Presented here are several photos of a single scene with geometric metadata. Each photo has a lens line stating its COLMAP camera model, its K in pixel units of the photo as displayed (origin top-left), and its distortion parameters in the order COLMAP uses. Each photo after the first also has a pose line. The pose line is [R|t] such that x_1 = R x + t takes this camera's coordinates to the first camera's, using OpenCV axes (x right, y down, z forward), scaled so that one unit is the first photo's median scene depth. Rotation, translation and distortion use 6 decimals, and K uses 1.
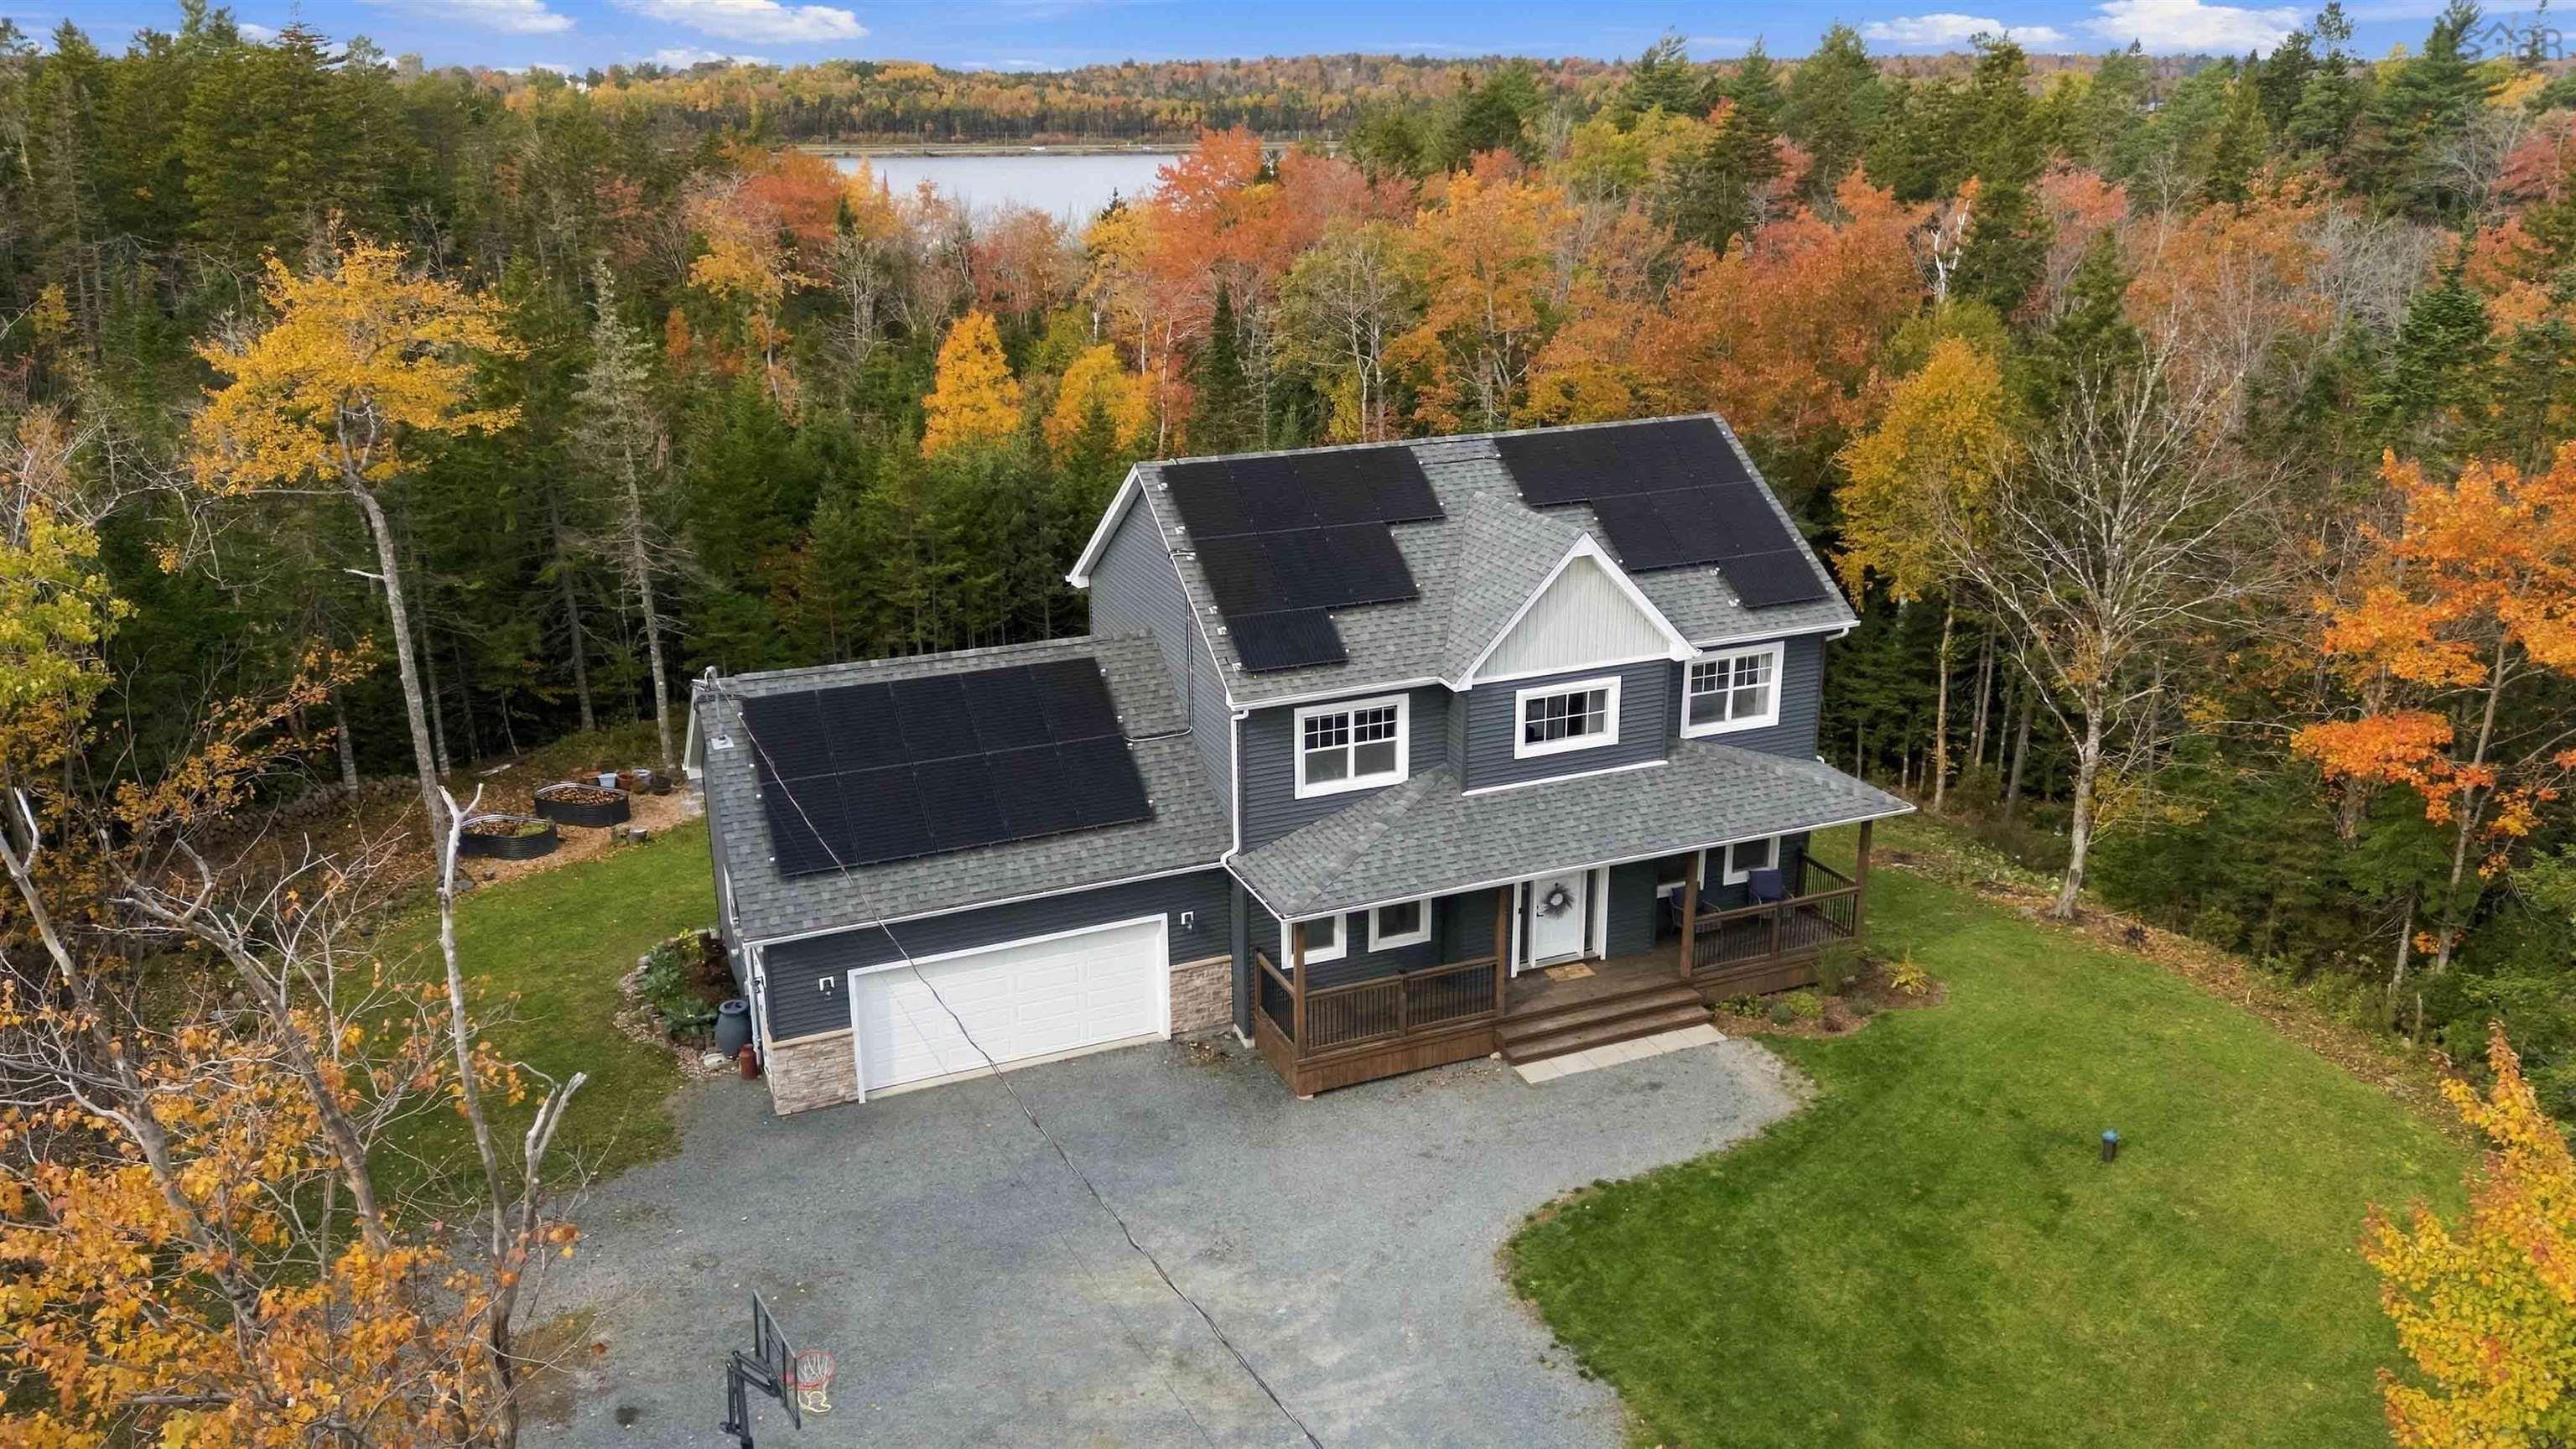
lens RADIAL K [[1888.5, 0, 1299.2], [0, 1888.5, 714.7], [0, 0, 1]] dist [0.079179, -0.076947]
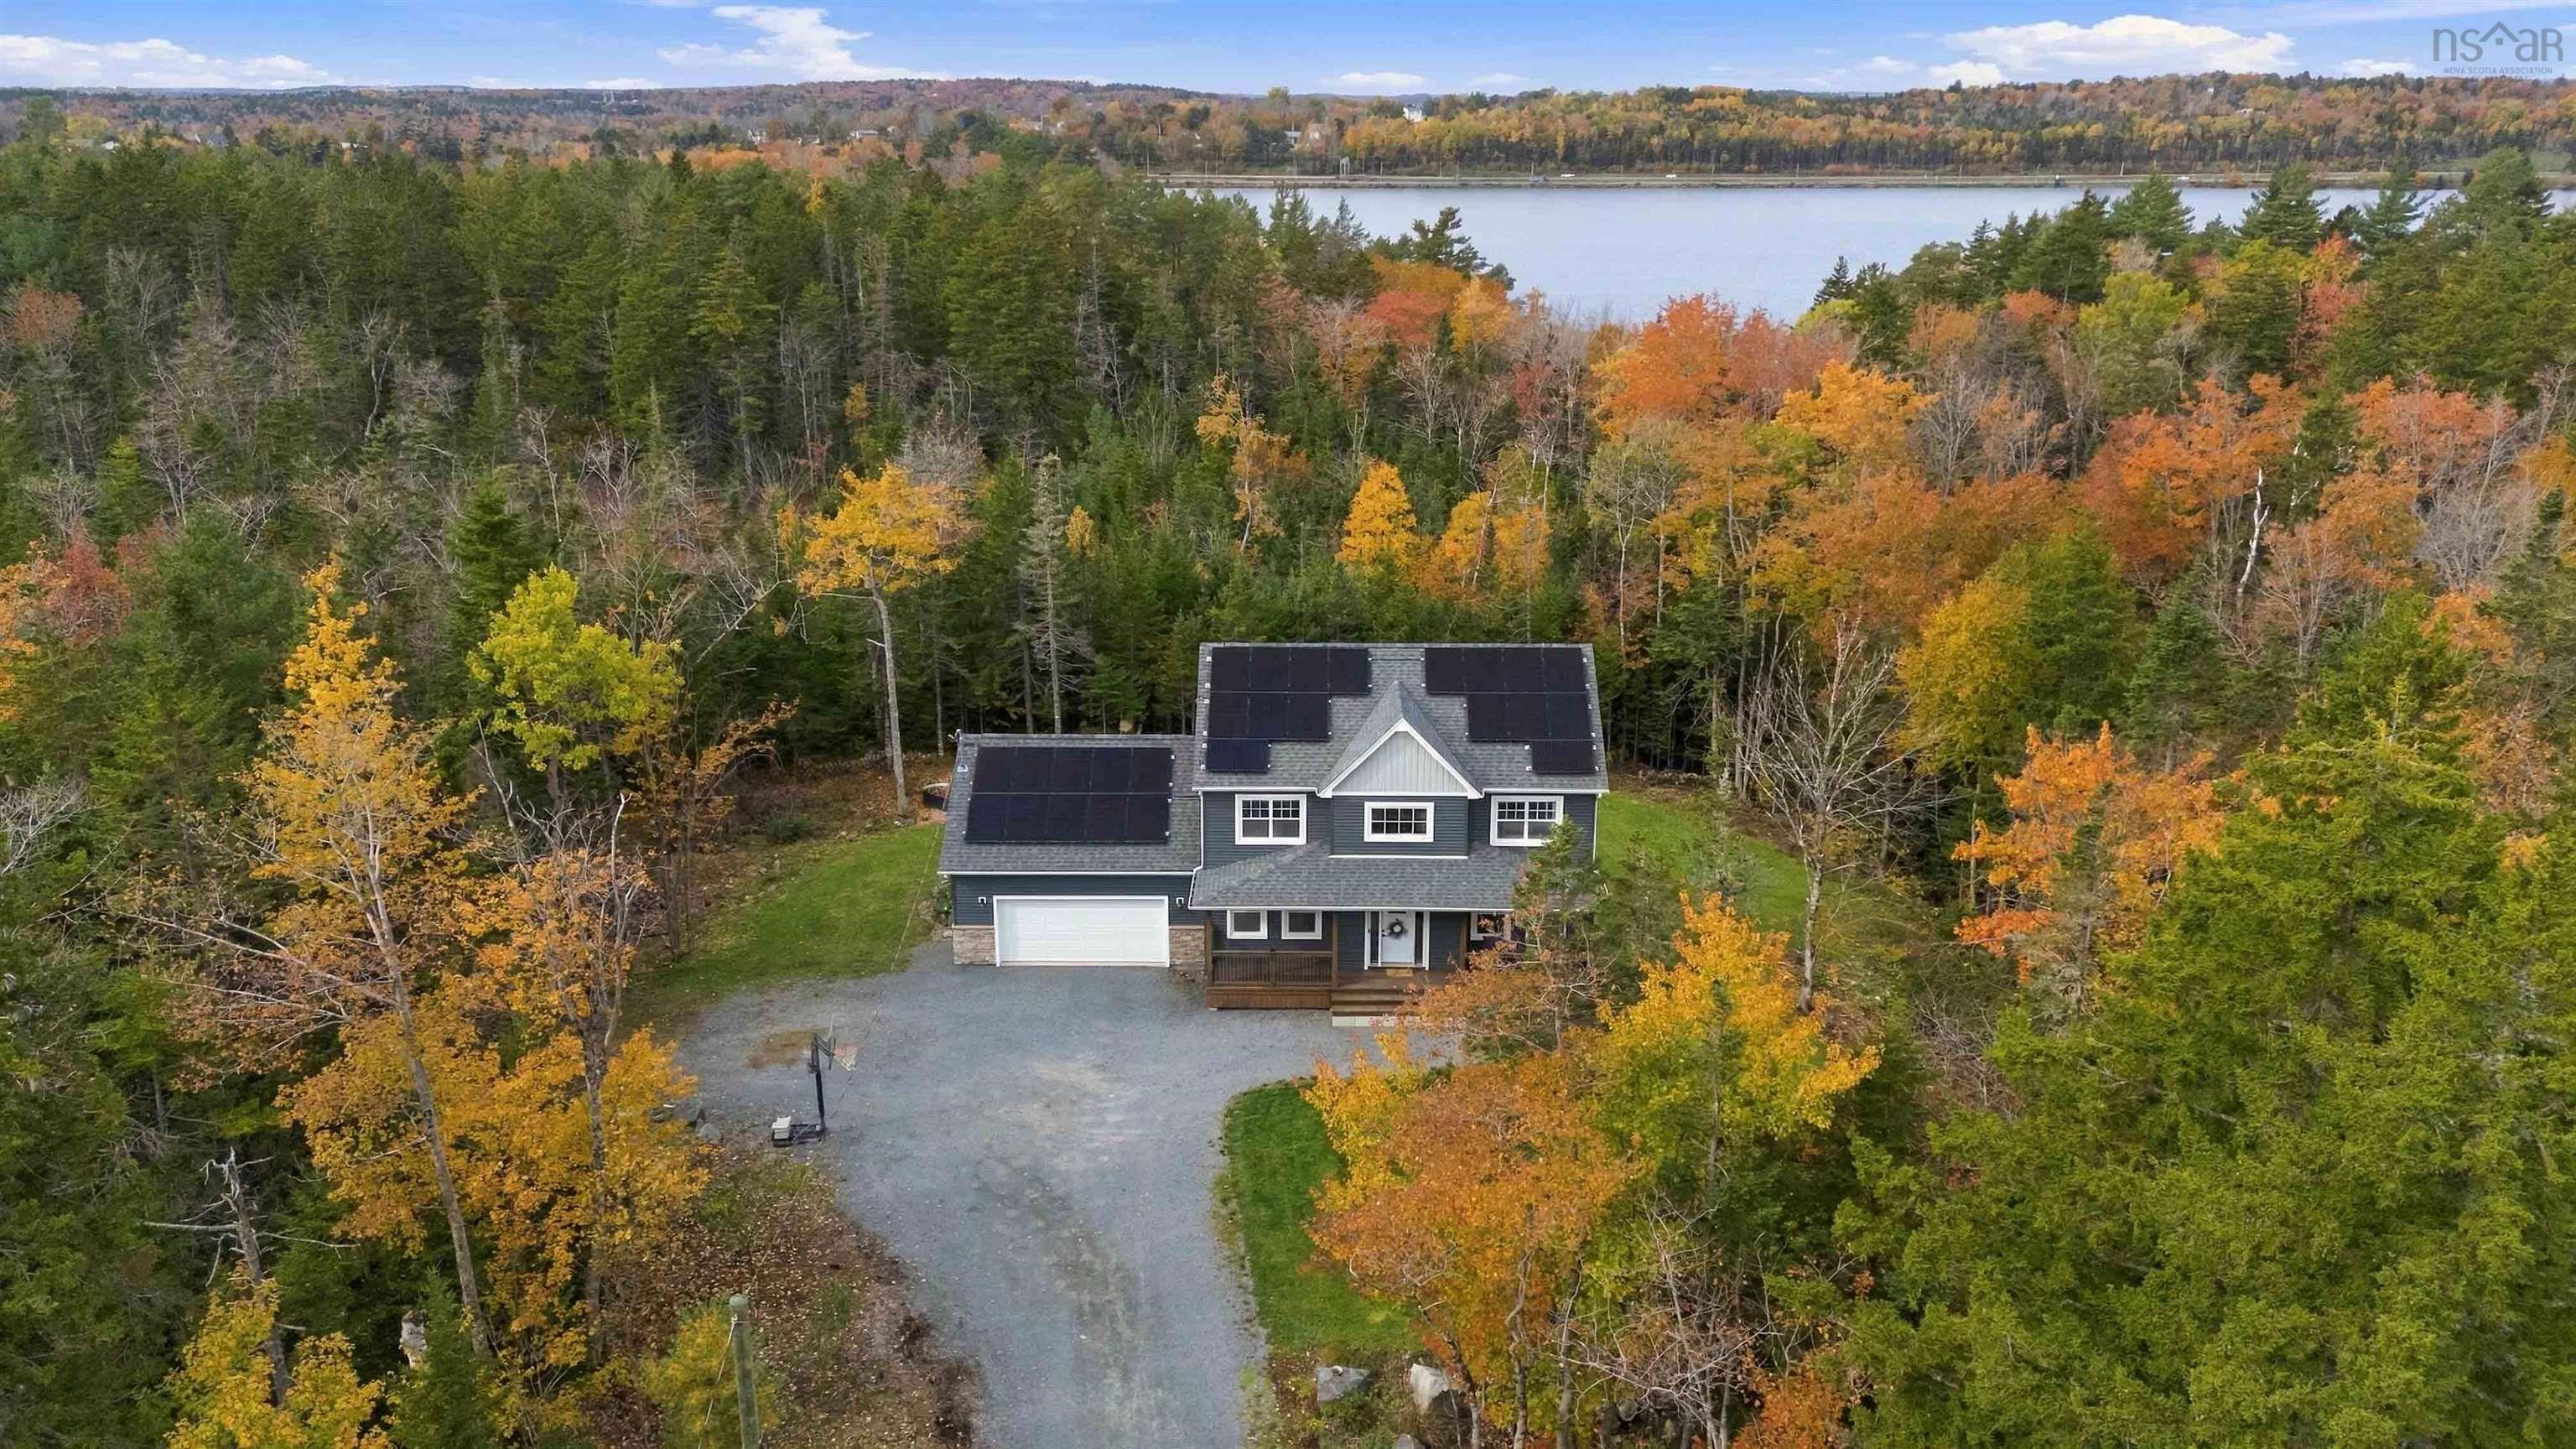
lens RADIAL K [[1888.5, 0, 1299.2], [0, 1888.5, 714.7], [0, 0, 1]] dist [0.079179, -0.076947]
pose [[0.916031, 0.129409, -0.379659, 0.685982], [-0.131420, 0.991110, 0.020738, -0.116648], [0.378968, 0.030898, 0.924894, -0.605759]]
